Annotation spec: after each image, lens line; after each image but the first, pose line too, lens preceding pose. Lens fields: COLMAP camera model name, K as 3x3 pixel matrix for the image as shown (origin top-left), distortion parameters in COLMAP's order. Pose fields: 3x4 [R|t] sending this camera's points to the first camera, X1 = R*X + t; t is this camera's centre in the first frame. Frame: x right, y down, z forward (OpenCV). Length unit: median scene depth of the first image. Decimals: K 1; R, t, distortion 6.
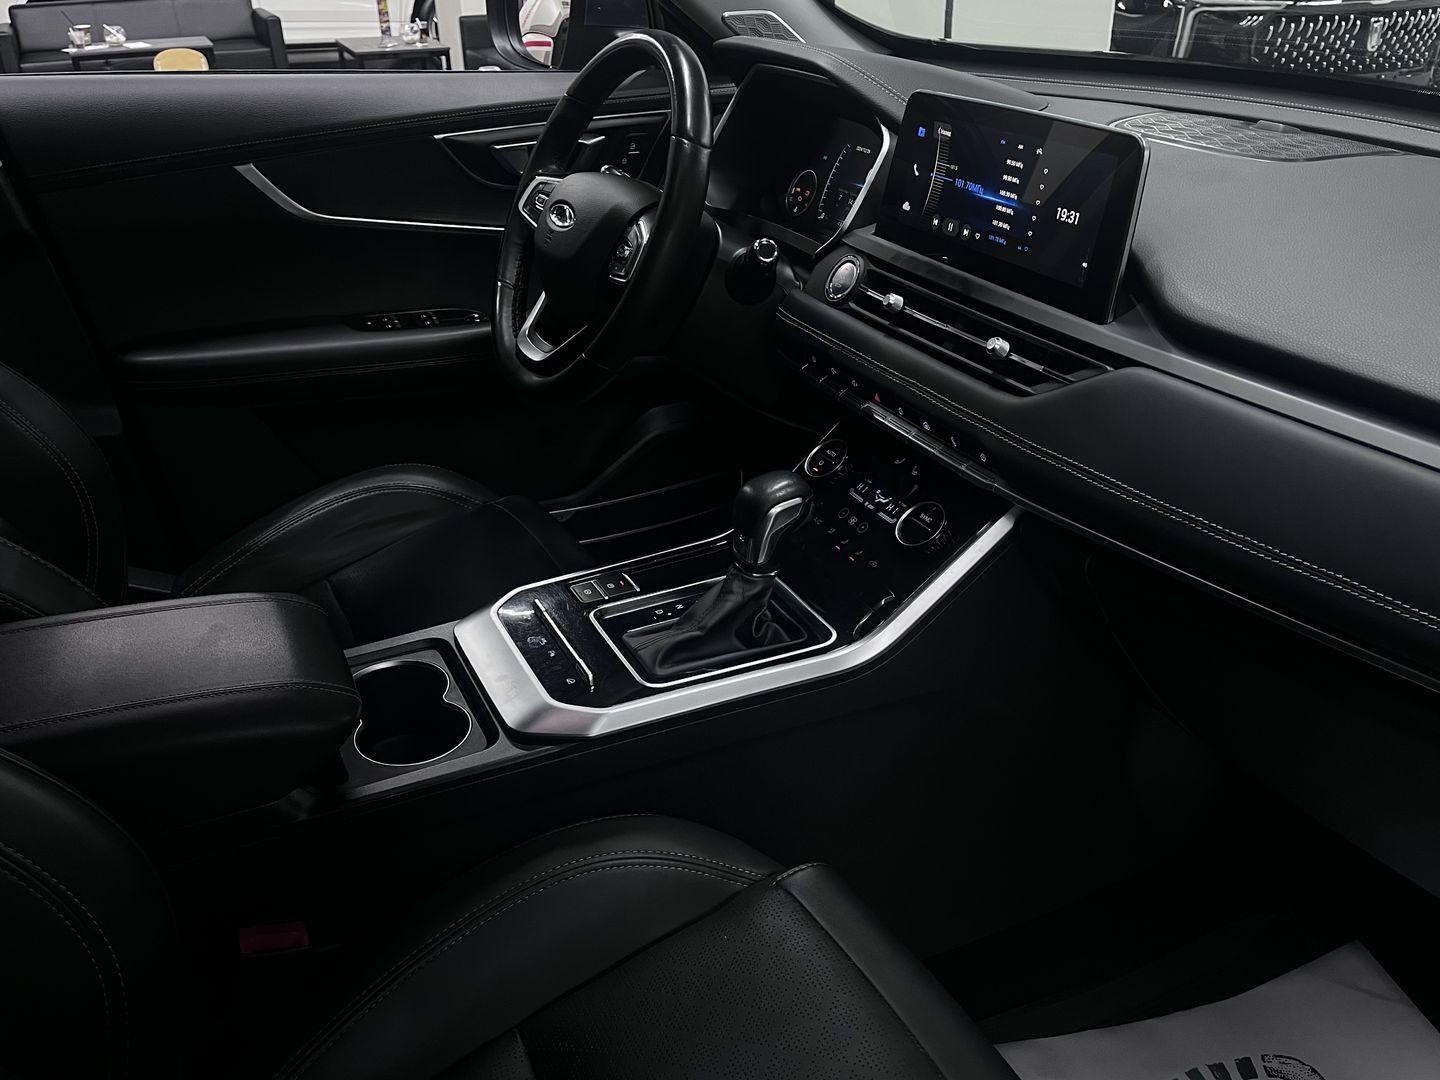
lens RADIAL K [[1277.1, 0, 720.0], [0, 1277.1, 540.0], [0, 0, 1]] dist [0.051765, 0.013256]
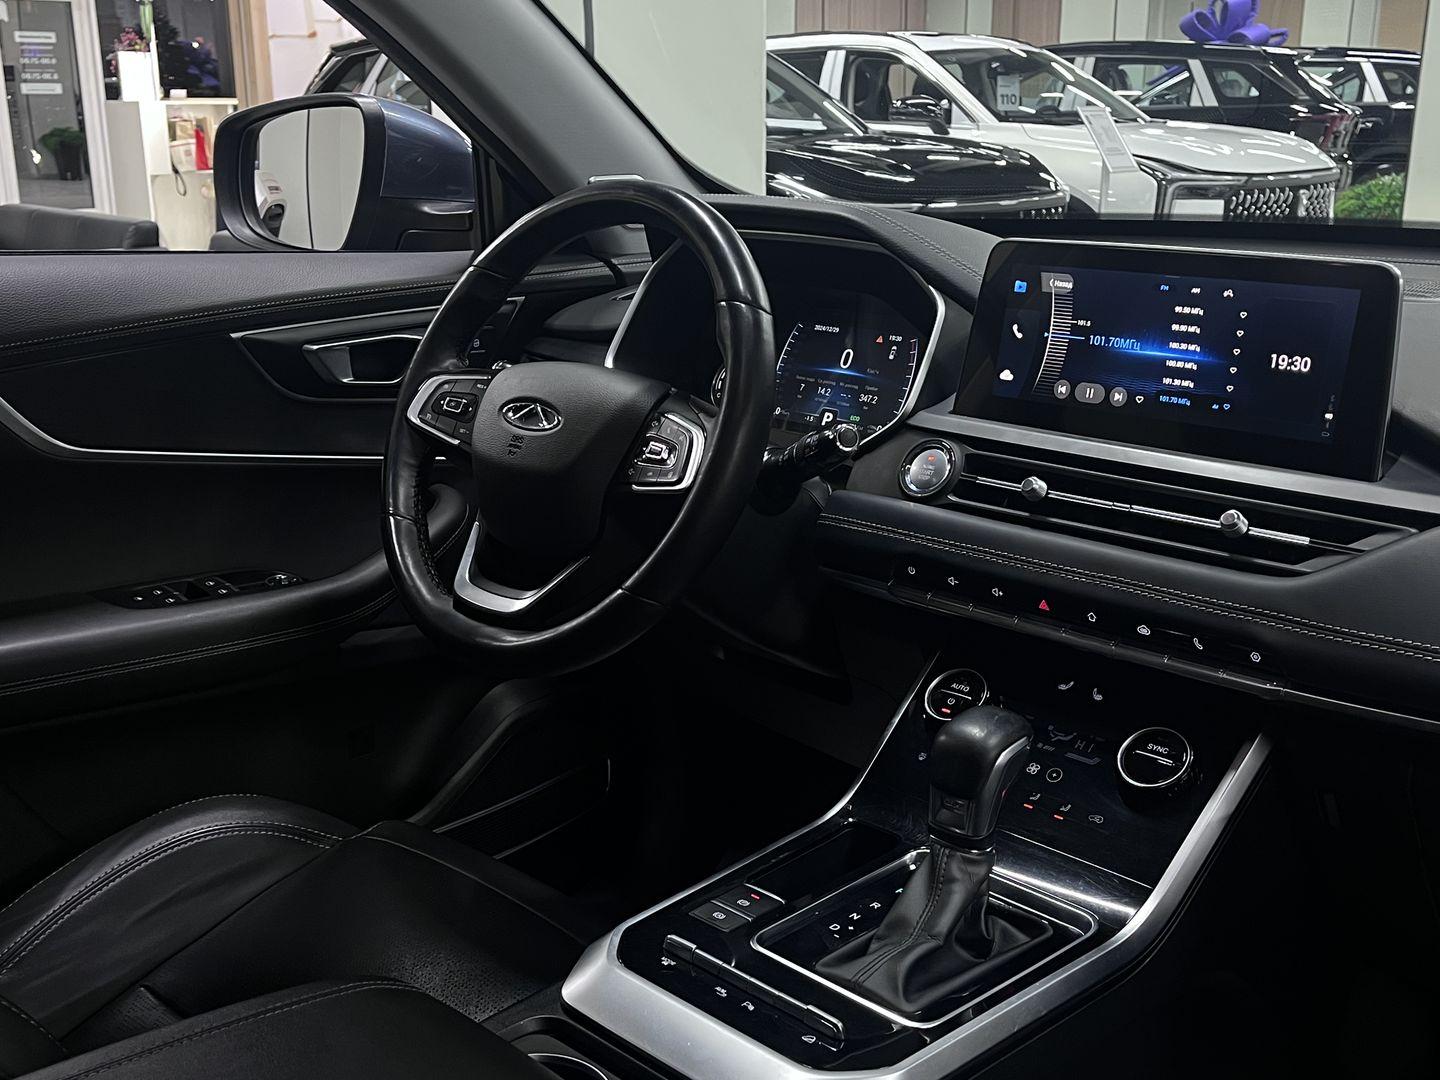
lens RADIAL K [[1596.5, 0, 722.2], [0, 1596.5, 545.8], [0, 0, 1]] dist [0.181573, -0.614329]
pose [[0.941990, -0.072768, 0.327657, -0.382863], [0.137190, 0.974419, -0.178006, 0.000693], [-0.306322, 0.212631, 0.927876, 0.143734]]
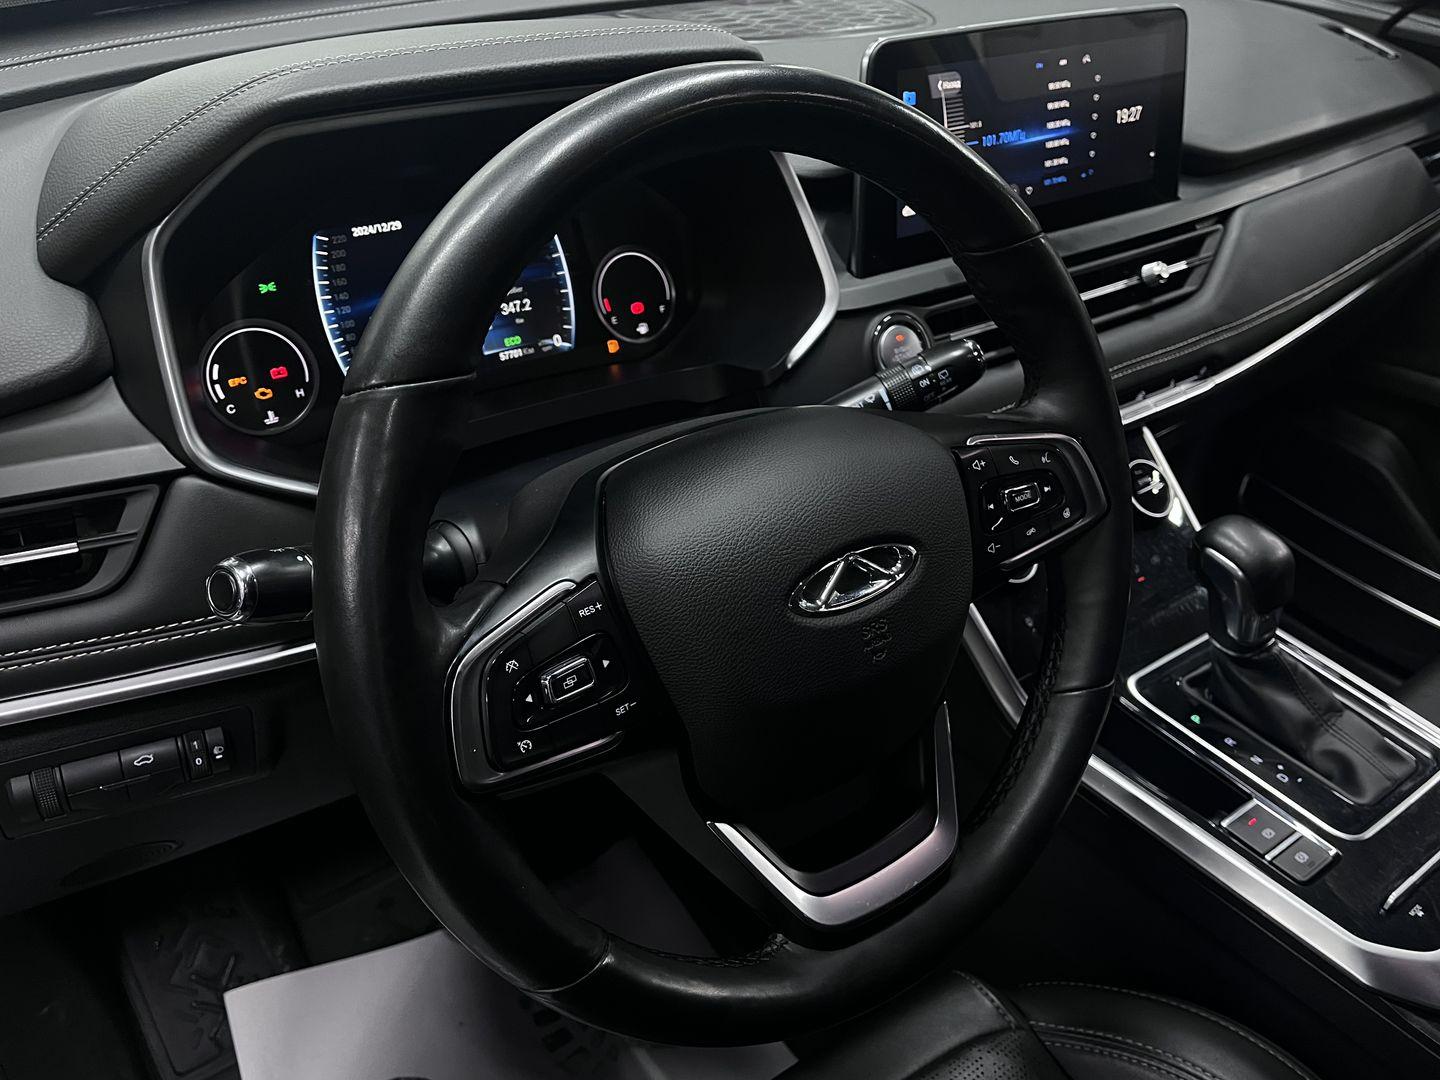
lens RADIAL K [[1176.5, 0, 723.4], [0, 1176.5, 555.3], [0, 0, 1]] dist [0.050190, -0.085249]
pose [[-0.182111, -0.563101, 0.806072, -0.468844], [0.397644, 0.707579, 0.584133, -0.563988], [-0.899286, 0.426907, 0.095056, 1.164460]]
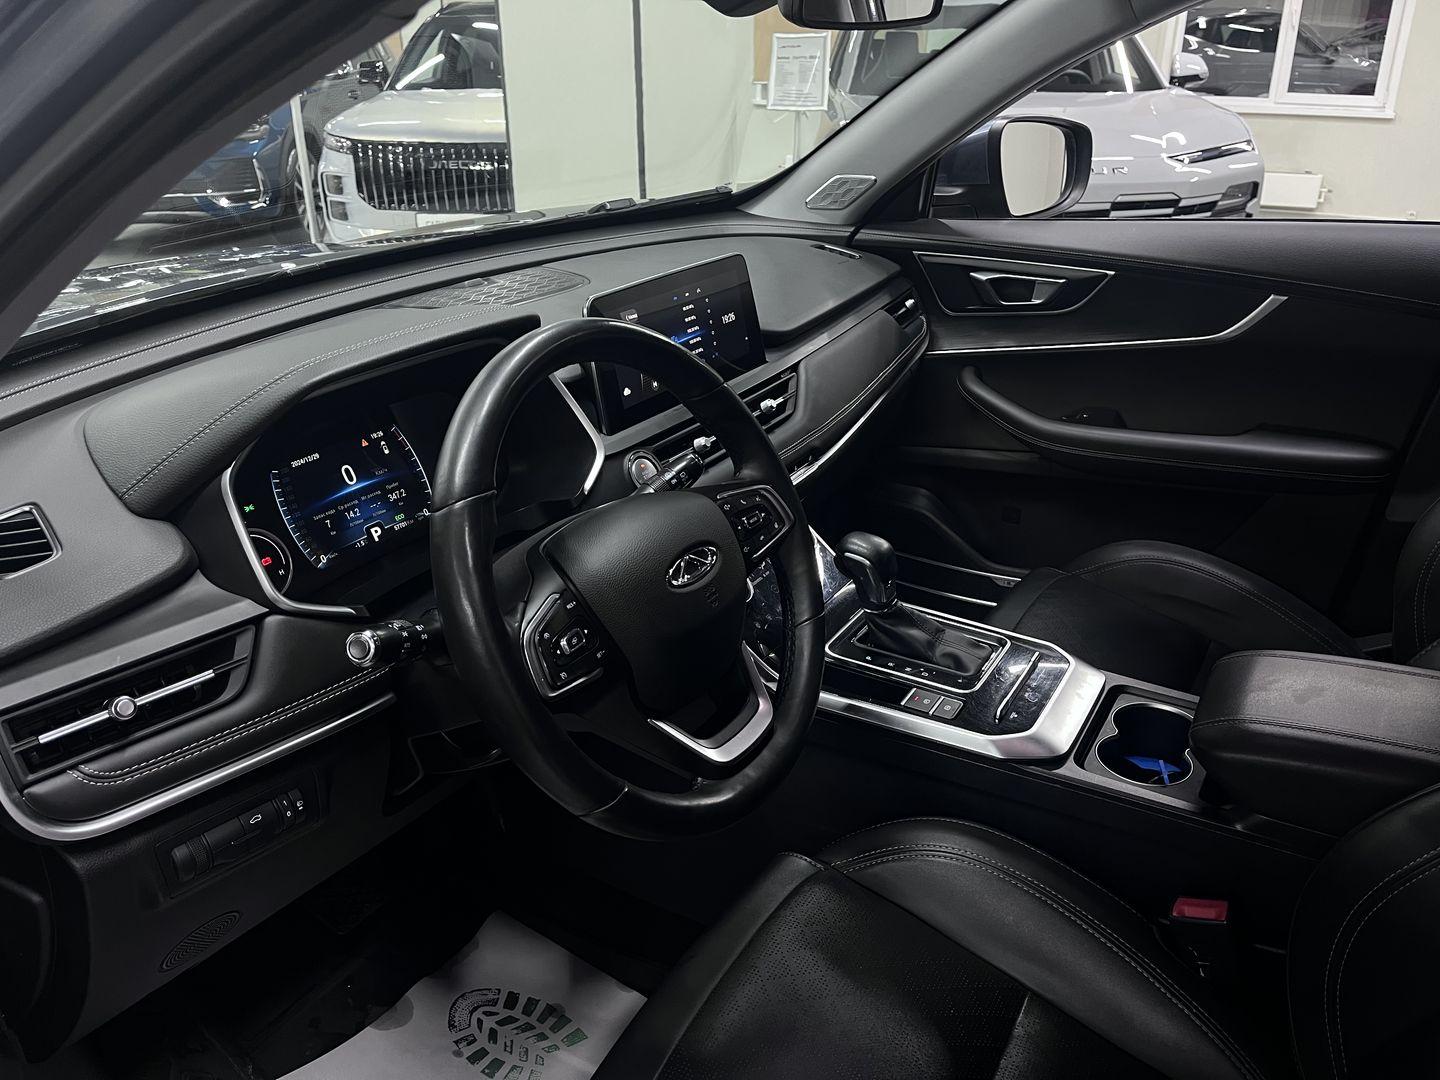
lens RADIAL K [[1096.6, 0, 719.8], [0, 1096.6, 551.3], [0, 0, 1]] dist [0.044495, -0.002211]
pose [[-0.538470, -0.336457, 0.772559, -0.717855], [0.398606, 0.706055, 0.585320, -0.724174], [-0.742404, 0.623124, -0.246075, 1.326530]]
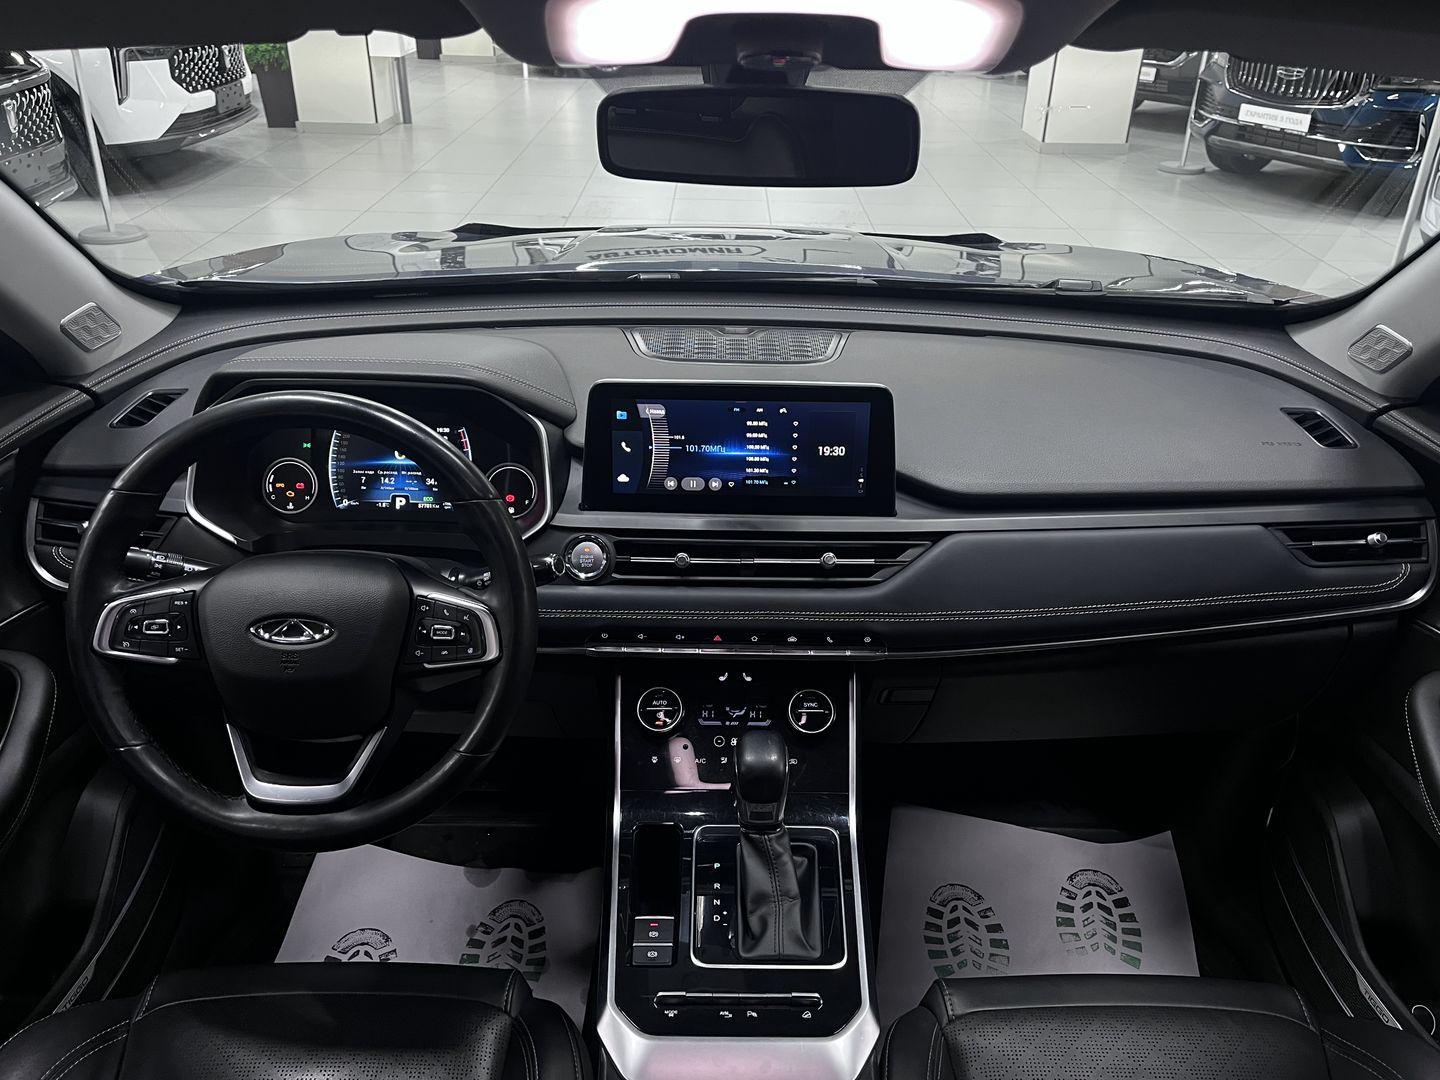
lens RADIAL K [[1130.7, 0, 719.5], [0, 1130.7, 543.9], [0, 0, 1]] dist [0.047032, -0.004530]
pose [[0.428495, -0.407511, 0.806428, -0.668853], [0.383527, 0.890154, 0.246033, -0.440995], [-0.818107, 0.203863, 0.537718, 0.434889]]
